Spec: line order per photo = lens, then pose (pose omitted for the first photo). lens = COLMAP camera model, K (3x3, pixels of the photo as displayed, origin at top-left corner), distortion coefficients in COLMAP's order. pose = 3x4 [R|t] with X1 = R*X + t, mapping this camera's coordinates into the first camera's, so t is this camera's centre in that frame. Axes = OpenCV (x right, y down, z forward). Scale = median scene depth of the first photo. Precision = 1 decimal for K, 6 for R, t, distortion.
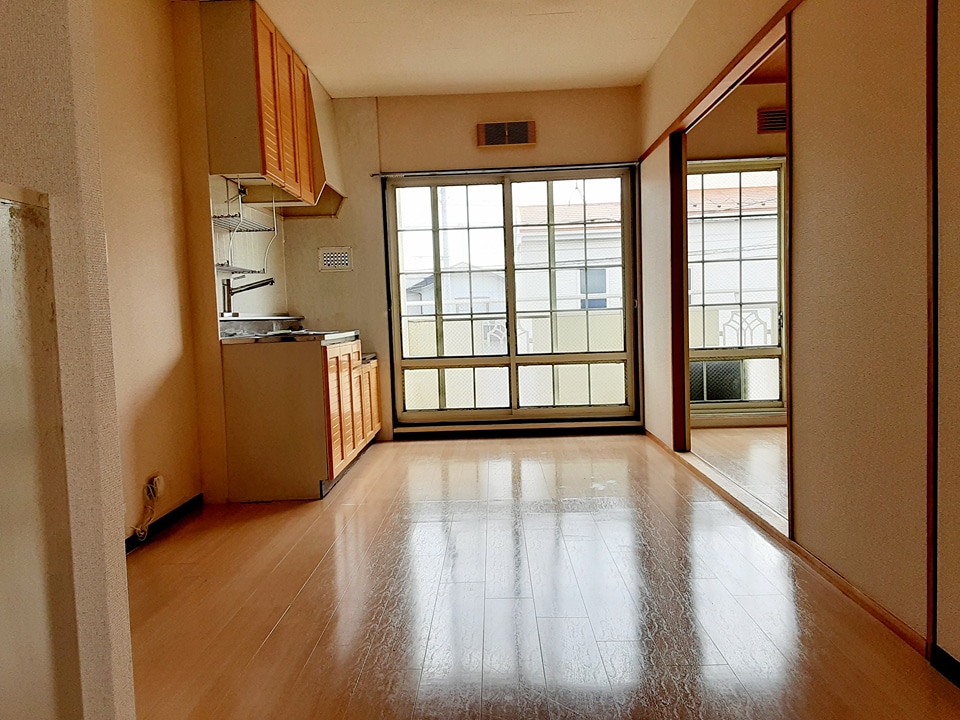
lens RADIAL K [[765.0, 0, 465.9], [0, 765.0, 365.2], [0, 0, 1]] dist [0.123707, -0.183654]
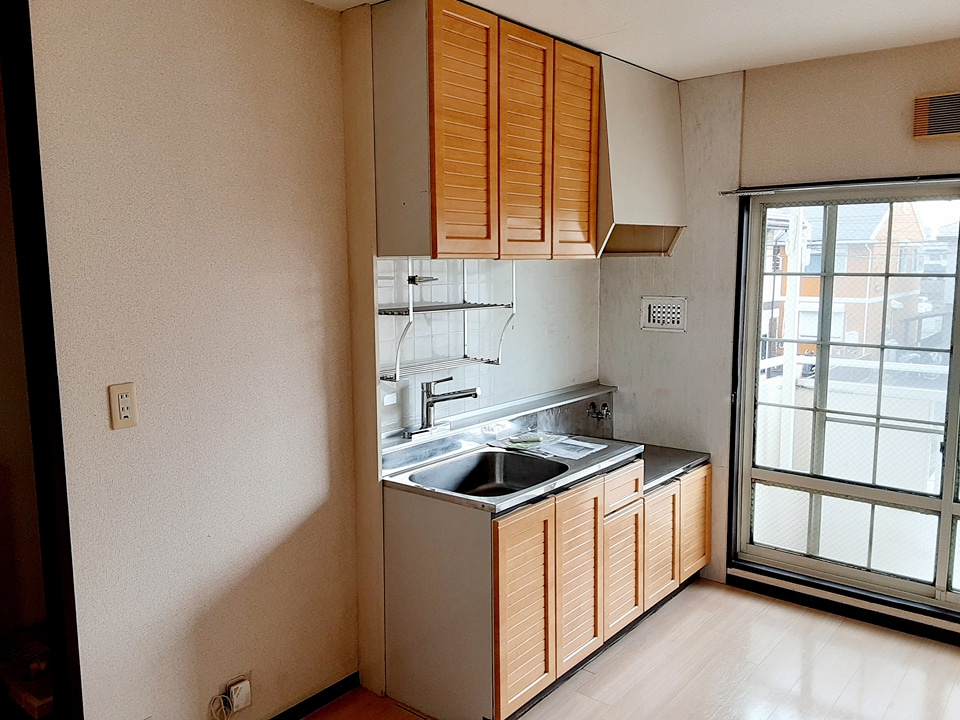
lens RADIAL K [[764.6, 0, 480.0], [0, 764.6, 360.0], [0, 0, 1]] dist [0.091442, -0.126241]
pose [[0.793171, 0.111670, -0.598673, 0.120535], [-0.063403, 0.992844, 0.101193, -0.154342], [0.605690, -0.042306, 0.794576, 0.334491]]
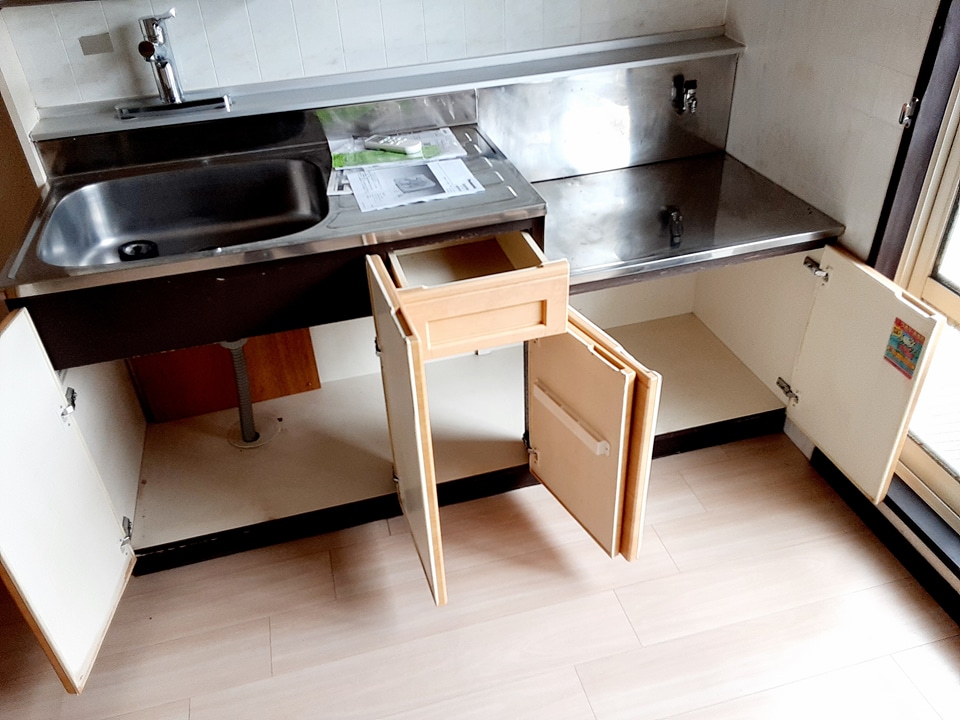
lens RADIAL K [[765.0, 0, 465.9], [0, 765.0, 365.2], [0, 0, 1]] dist [0.123707, -0.183654]
pose [[0.276220, 0.580691, -0.765833, 0.119089], [-0.018812, 0.799949, 0.599774, -0.159850], [0.960910, -0.151262, 0.231886, 0.762423]]
